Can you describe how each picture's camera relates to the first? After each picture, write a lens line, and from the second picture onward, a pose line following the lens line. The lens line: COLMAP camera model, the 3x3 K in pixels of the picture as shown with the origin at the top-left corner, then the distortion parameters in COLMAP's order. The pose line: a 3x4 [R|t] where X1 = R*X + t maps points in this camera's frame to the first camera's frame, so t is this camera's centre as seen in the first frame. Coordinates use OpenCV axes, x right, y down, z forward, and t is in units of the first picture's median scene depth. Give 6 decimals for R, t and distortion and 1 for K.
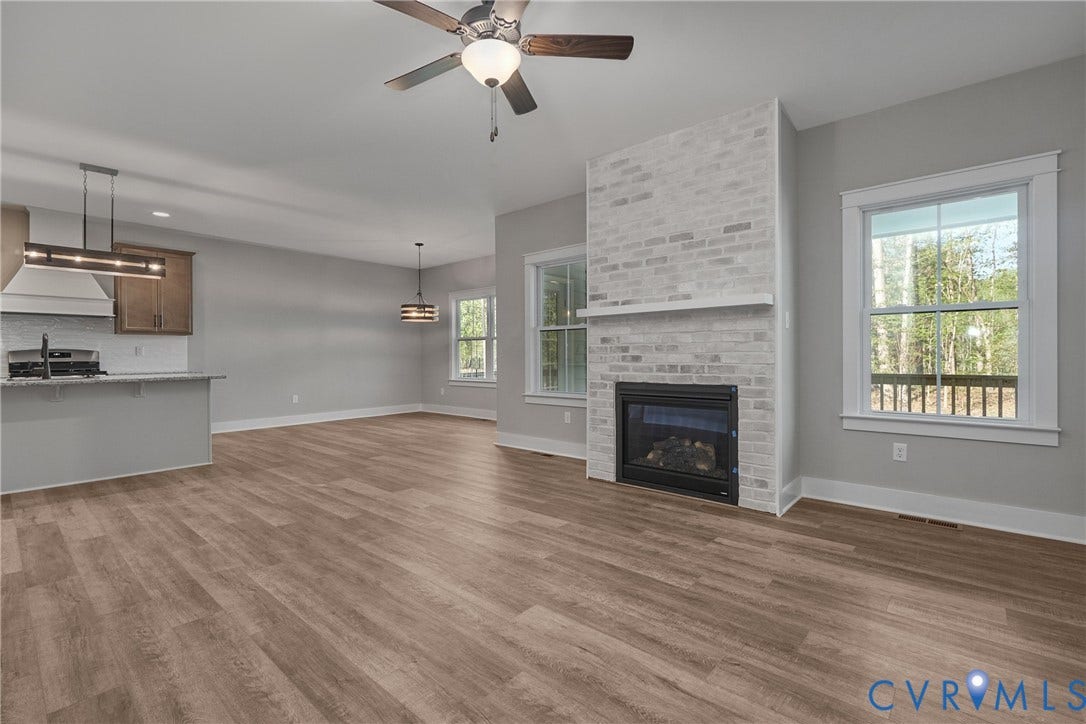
lens RADIAL K [[491.8, 0, 537.6], [0, 491.8, 356.1], [0, 0, 1]] dist [0.002981, 0.000007]
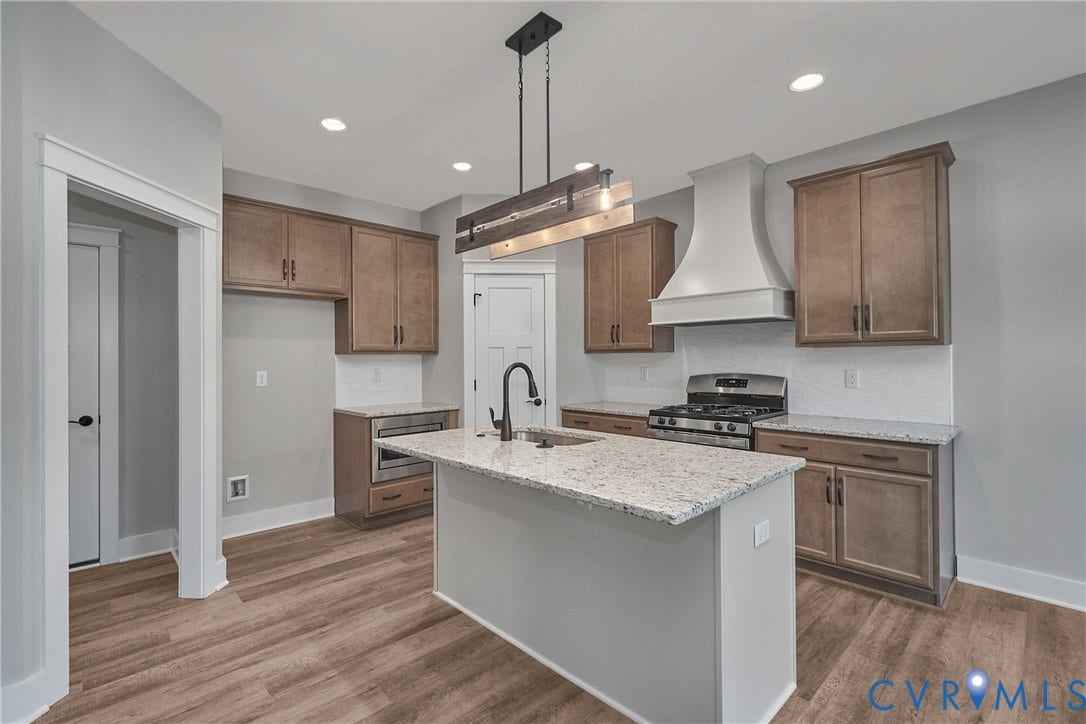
lens RADIAL K [[491.8, 0, 537.6], [0, 491.8, 356.1], [0, 0, 1]] dist [0.002981, 0.000007]
pose [[-0.078923, -0.000962, -0.996880, -0.247151], [0.005166, 0.999986, -0.001374, -0.031679], [0.996867, -0.005258, -0.078917, 0.656266]]
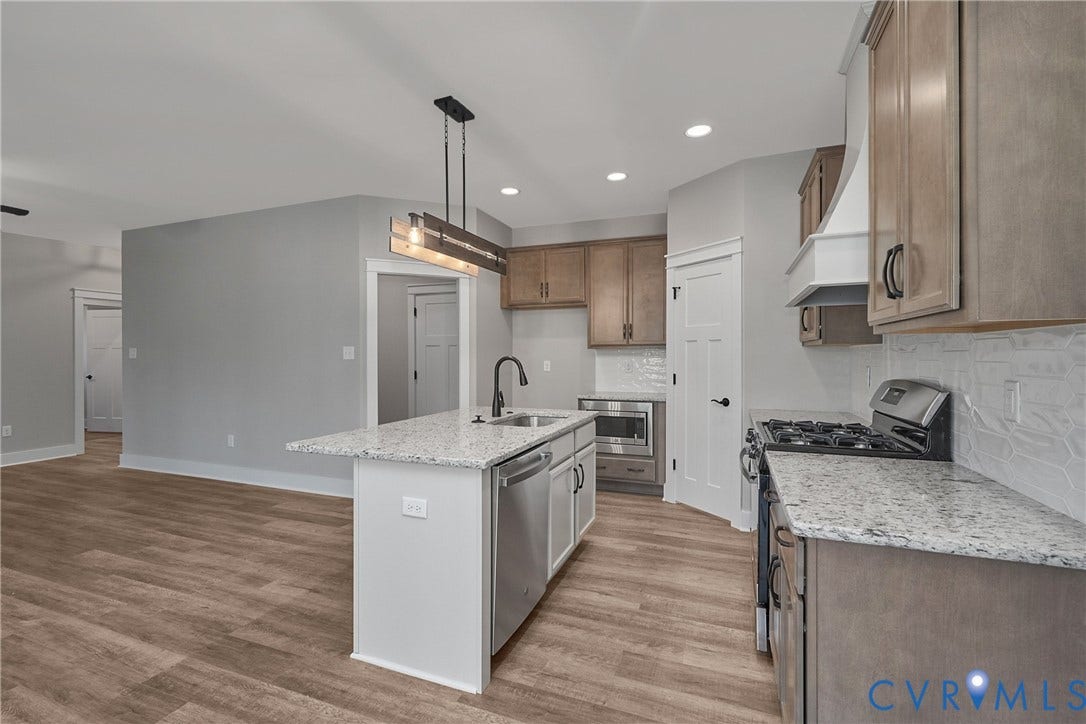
lens RADIAL K [[493.6, 0, 543.0], [0, 493.6, 362.0], [0, 0, 1]] dist [-0.009805, 0.000298]
pose [[-0.936610, 0.008961, -0.350259, -0.486695], [0.004325, 0.999892, 0.014016, -0.027198], [0.350347, 0.011613, -0.936548, 1.053227]]
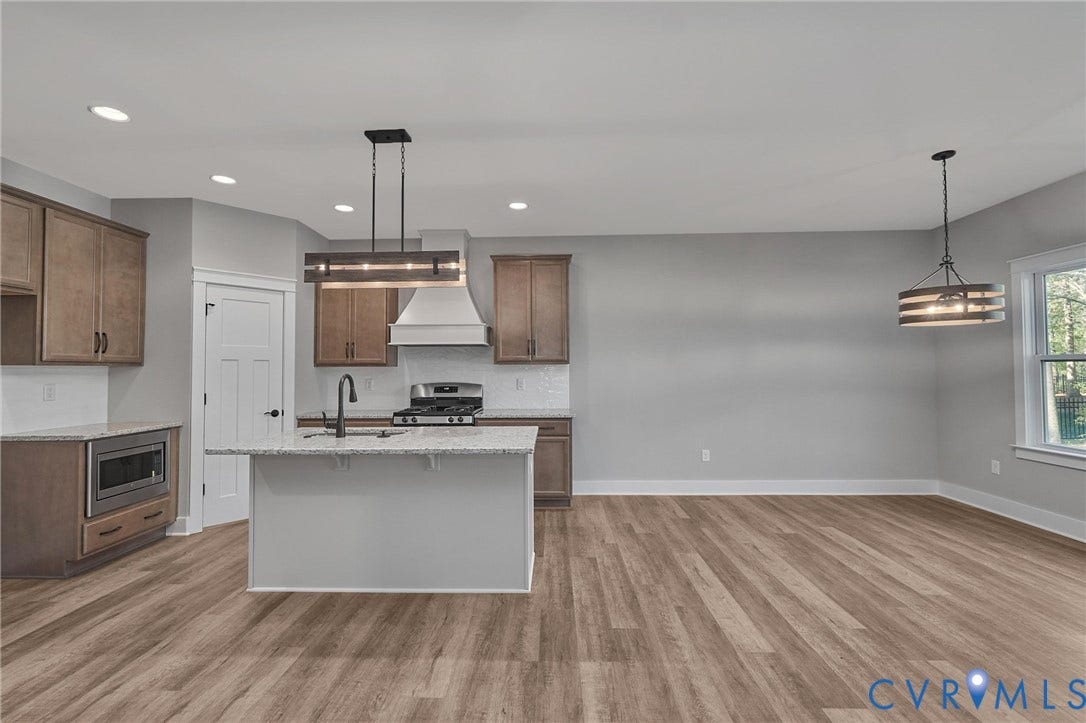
lens RADIAL K [[491.8, 0, 537.6], [0, 491.8, 355.6], [0, 0, 1]] dist [0.002981, 0.000007]
pose [[0.643932, -0.021910, -0.764769, -0.146248], [0.000118, 0.999593, -0.028538, -0.031603], [0.765083, 0.018286, 0.643672, 0.452013]]
